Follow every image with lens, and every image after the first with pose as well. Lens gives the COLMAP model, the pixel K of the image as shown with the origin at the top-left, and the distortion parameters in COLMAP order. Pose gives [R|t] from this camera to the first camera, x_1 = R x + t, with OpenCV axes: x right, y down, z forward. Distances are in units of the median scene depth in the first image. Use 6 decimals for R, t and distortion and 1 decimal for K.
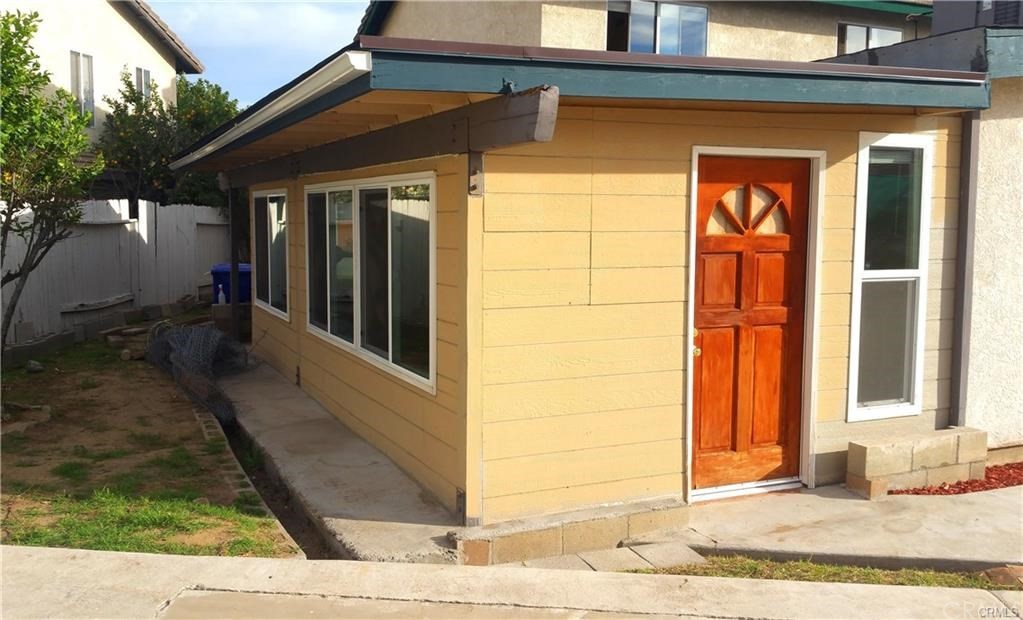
lens RADIAL K [[1052.3, 0, 511.5], [0, 1052.3, 310.0], [0, 0, 1]] dist [0.011277, -0.480833]
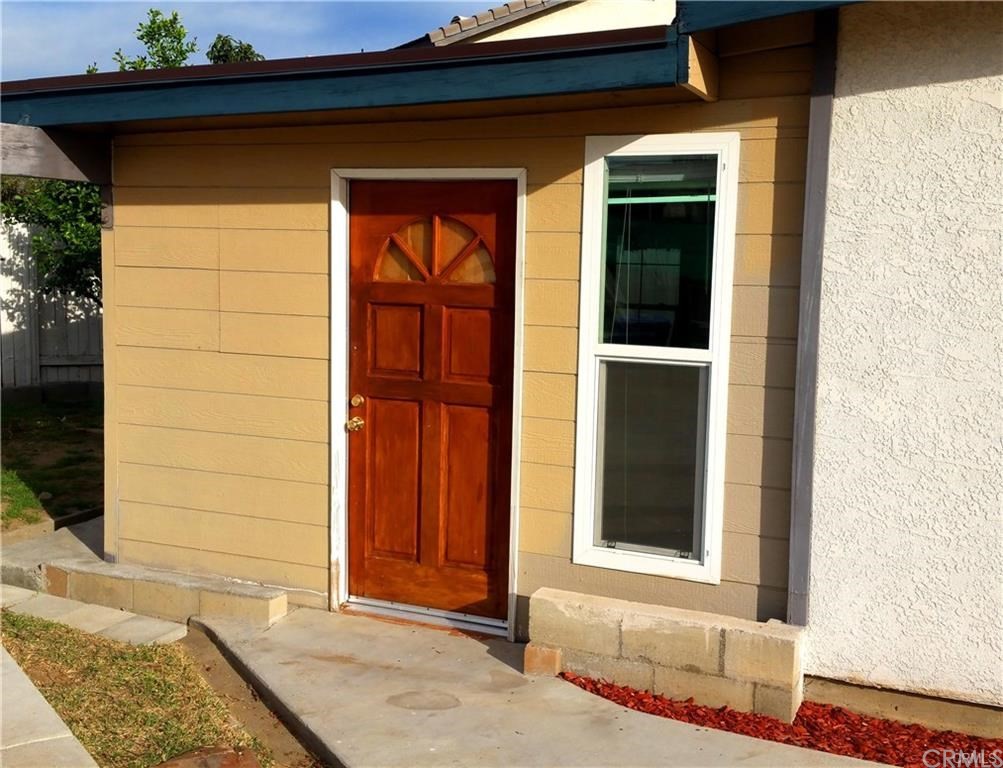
lens RADIAL K [[1344.7, 0, 501.5], [0, 1344.7, 384.0], [0, 0, 1]] dist [-0.013710, -0.041624]
pose [[0.612444, 0.092589, -0.785073, 0.999628], [-0.091815, 0.994727, 0.045689, -0.046324], [0.785164, 0.044100, 0.617716, 0.427768]]
